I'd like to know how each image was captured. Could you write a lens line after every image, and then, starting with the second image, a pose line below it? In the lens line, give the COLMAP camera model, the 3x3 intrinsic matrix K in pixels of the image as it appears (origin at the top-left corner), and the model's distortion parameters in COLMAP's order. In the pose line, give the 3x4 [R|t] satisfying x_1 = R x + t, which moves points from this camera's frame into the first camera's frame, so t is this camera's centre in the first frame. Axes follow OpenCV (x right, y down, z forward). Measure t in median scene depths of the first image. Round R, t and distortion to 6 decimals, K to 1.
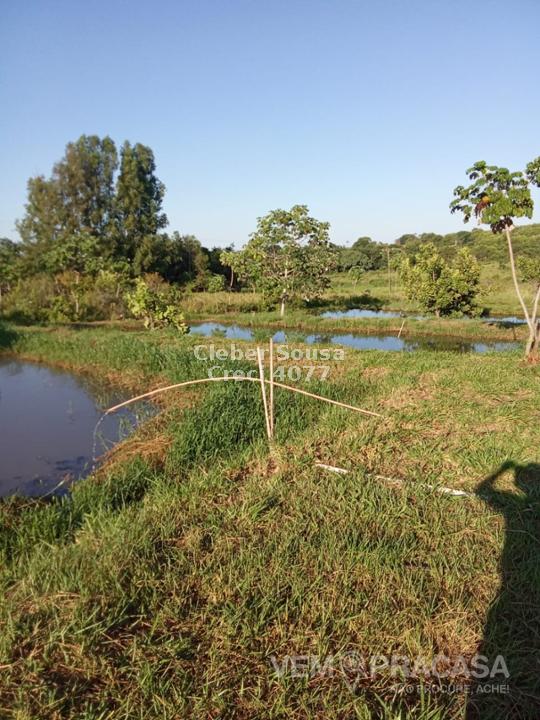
lens RADIAL K [[545.9, 0, 272.3], [0, 545.9, 362.8], [0, 0, 1]] dist [0.015757, -0.006970]
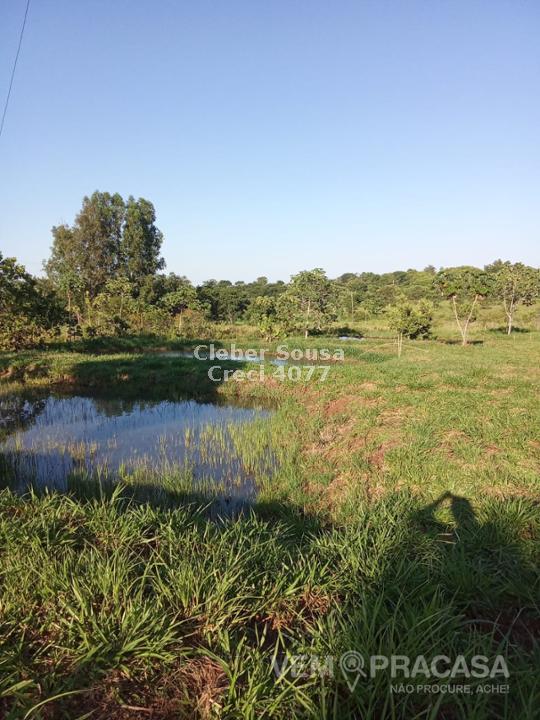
lens RADIAL K [[545.9, 0, 268.0], [0, 545.9, 355.1], [0, 0, 1]] dist [0.015757, -0.006970]
pose [[0.995139, 0.009262, 0.098039, -0.085508], [-0.001811, 0.997120, -0.075821, 0.026838], [-0.098459, 0.075275, 0.992290, -0.179662]]
